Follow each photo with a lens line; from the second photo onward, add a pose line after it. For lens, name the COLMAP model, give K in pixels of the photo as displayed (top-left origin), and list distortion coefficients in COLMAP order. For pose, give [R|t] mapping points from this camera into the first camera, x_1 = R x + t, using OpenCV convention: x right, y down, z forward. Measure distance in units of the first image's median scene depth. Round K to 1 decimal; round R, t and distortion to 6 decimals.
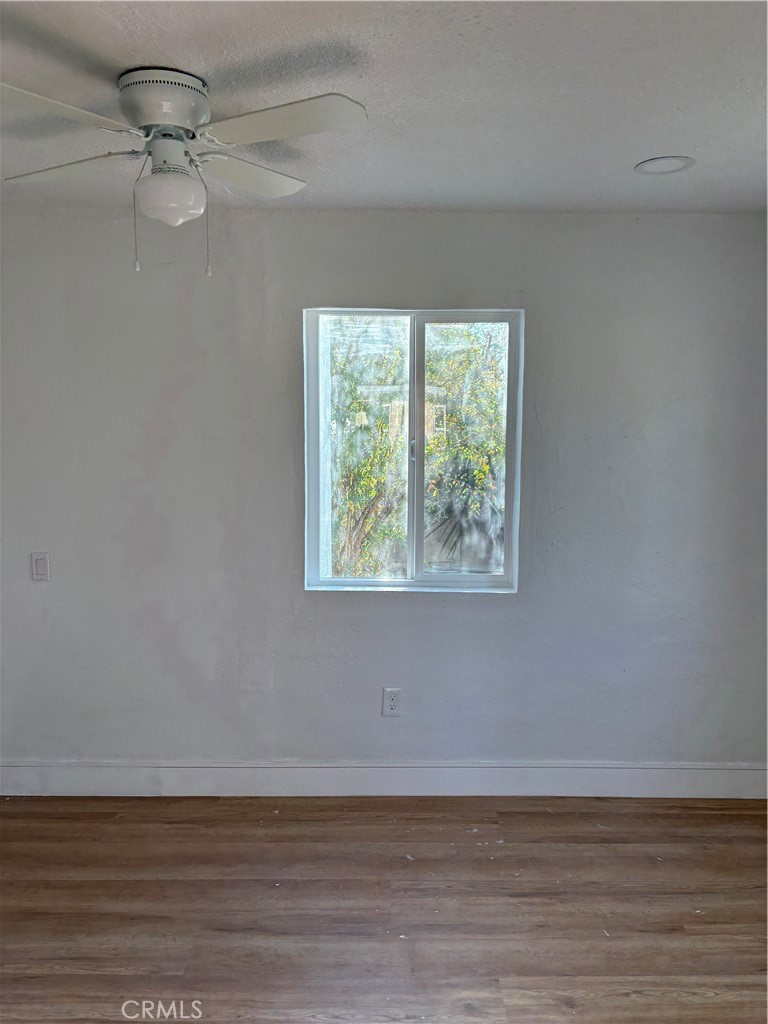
lens RADIAL K [[779.6, 0, 385.4], [0, 779.6, 510.9], [0, 0, 1]] dist [0.029380, -0.025995]
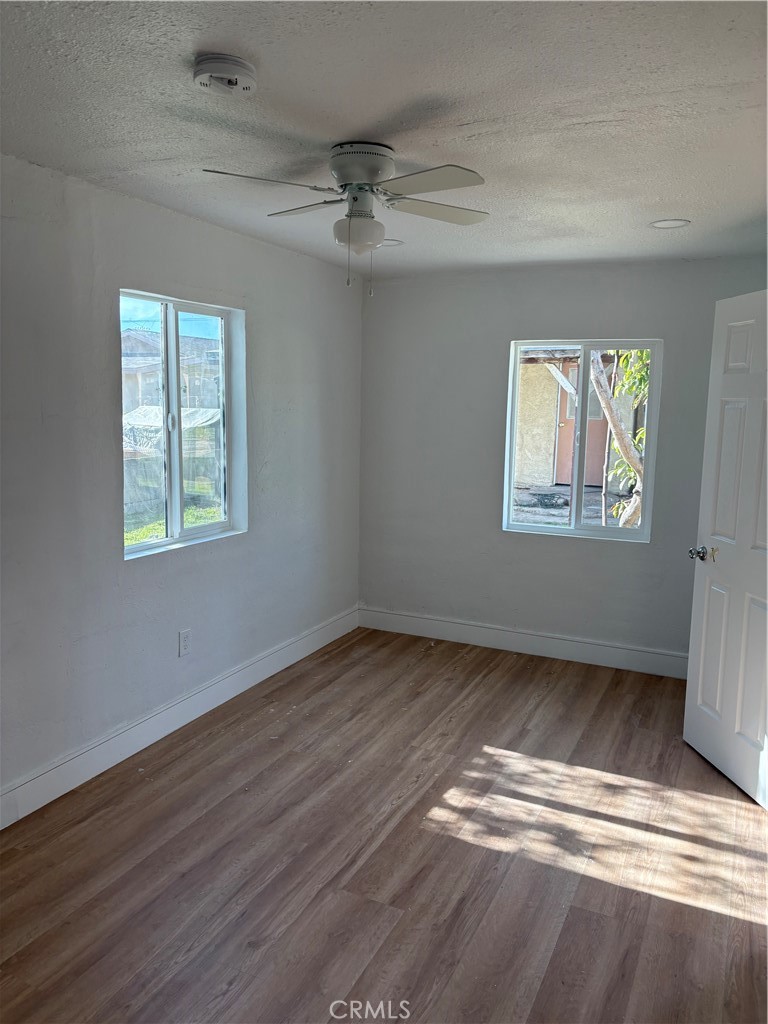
lens RADIAL K [[779.6, 0, 379.9], [0, 779.6, 515.4], [0, 0, 1]] dist [0.029380, -0.025995]
pose [[0.435729, -0.136162, 0.889719, -0.889020], [0.094331, 0.989956, 0.105305, -0.036374], [-0.895121, 0.038044, 0.444197, 0.228089]]
